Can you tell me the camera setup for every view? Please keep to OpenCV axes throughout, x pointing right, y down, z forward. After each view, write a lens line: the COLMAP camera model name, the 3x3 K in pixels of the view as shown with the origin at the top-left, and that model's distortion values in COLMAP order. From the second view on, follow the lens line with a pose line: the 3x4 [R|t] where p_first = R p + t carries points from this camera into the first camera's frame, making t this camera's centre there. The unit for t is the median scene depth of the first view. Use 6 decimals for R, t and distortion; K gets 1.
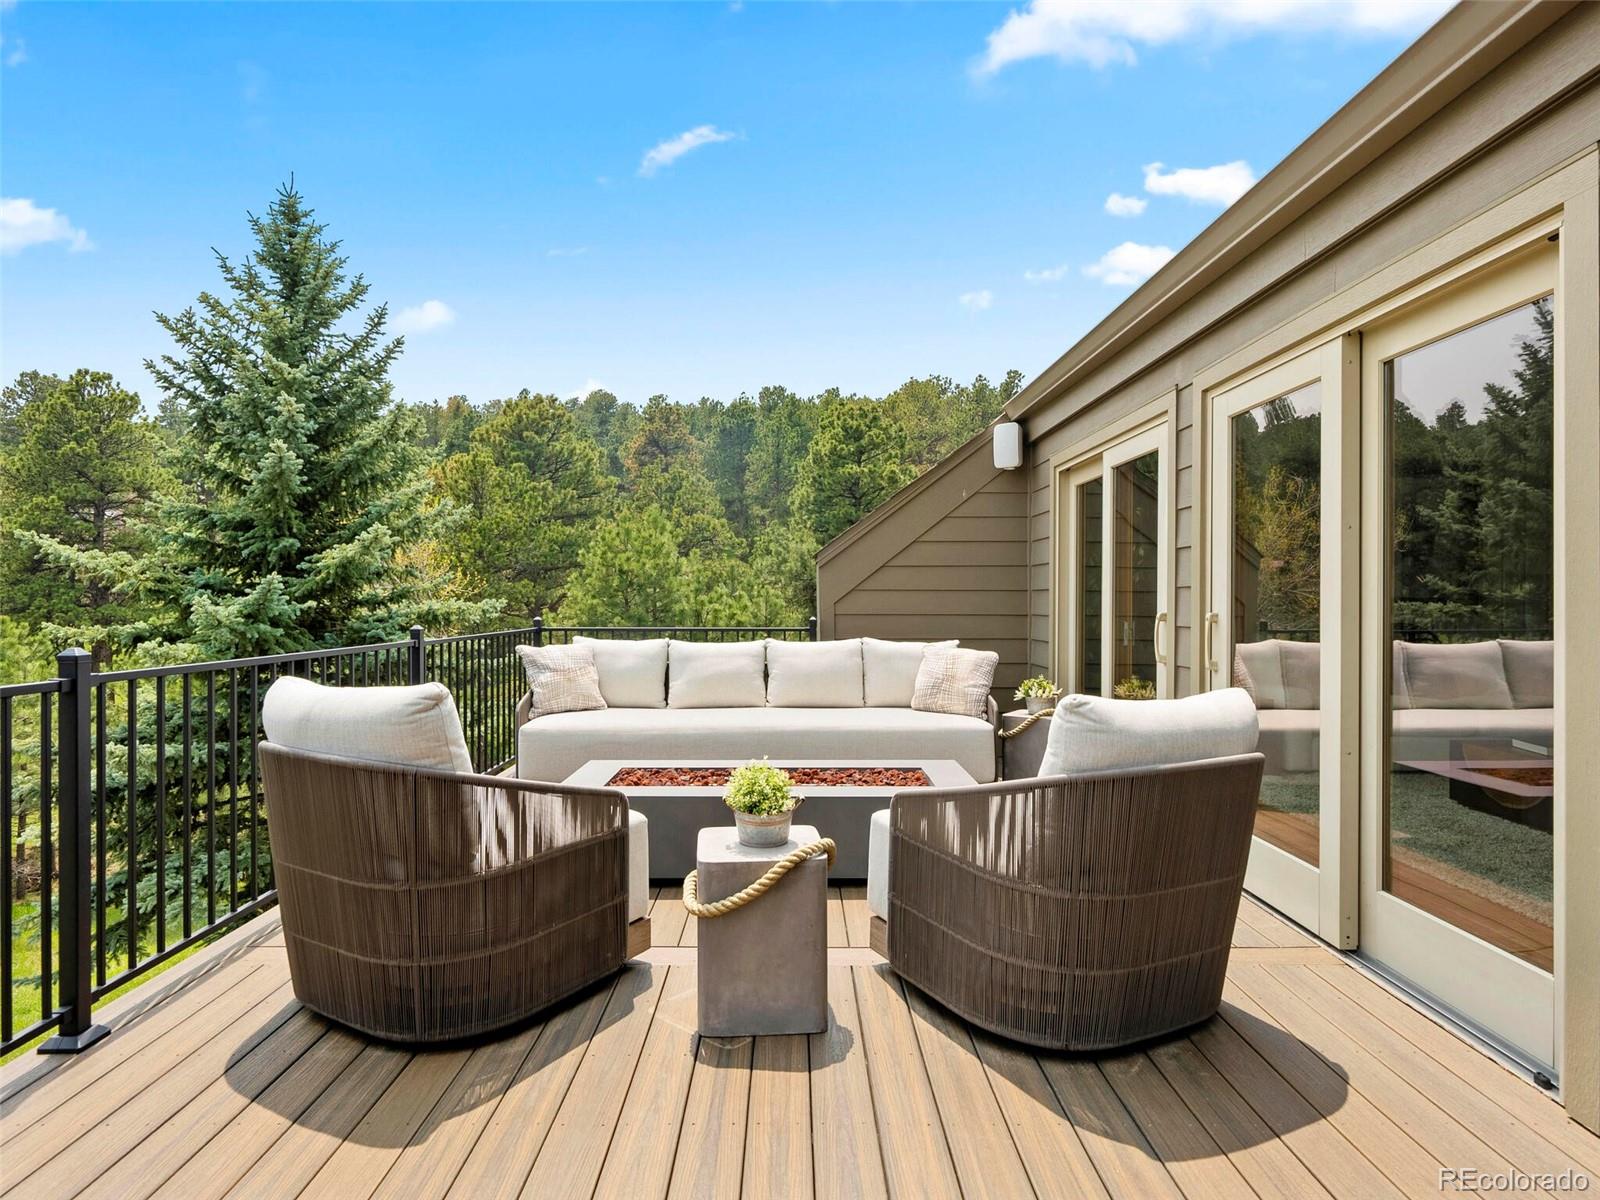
lens RADIAL K [[892.0, 0, 800.0], [0, 892.0, 600.0], [0, 0, 1]] dist [0.000664, -0.000193]
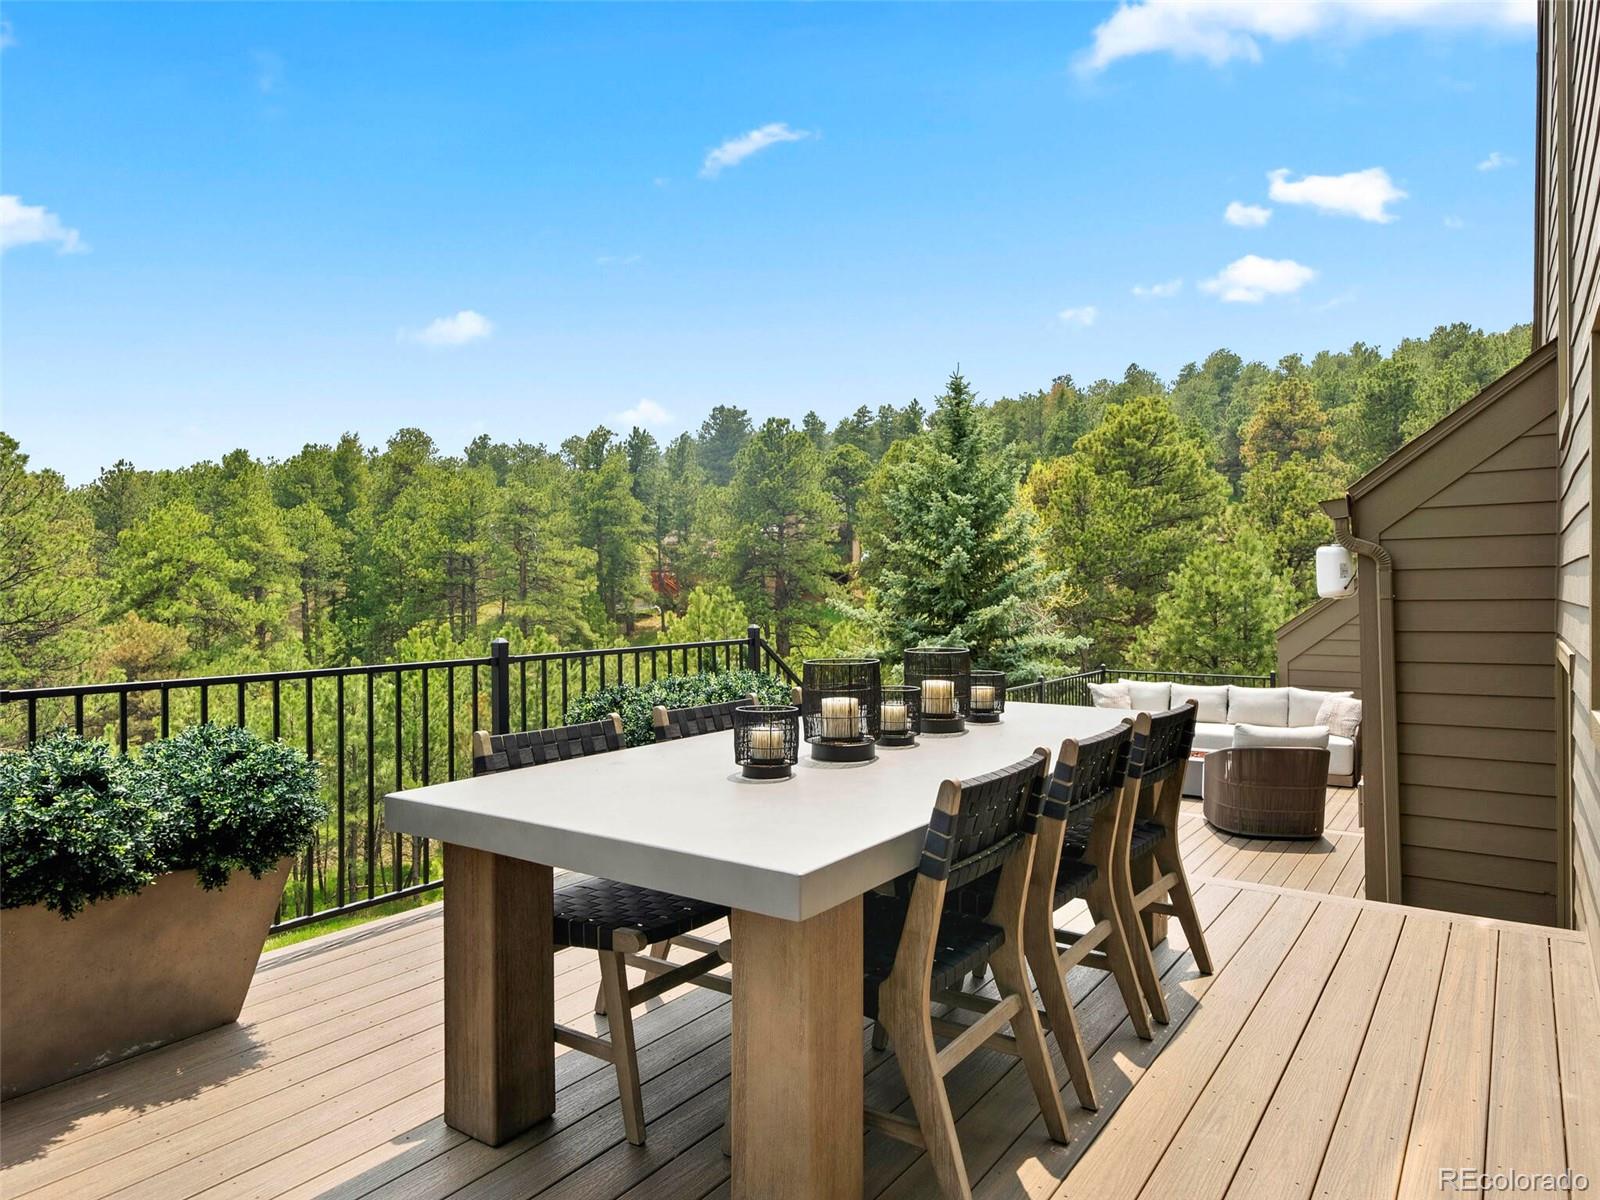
lens RADIAL K [[1025.8, 0, 804.5], [0, 1025.8, 591.9], [0, 0, 1]] dist [0.001450, 0.001936]
pose [[0.817793, -0.001577, -0.575510, 0.065957], [0.002821, 0.999995, 0.001268, -0.021639], [0.575505, -0.002661, 0.817794, -0.168571]]
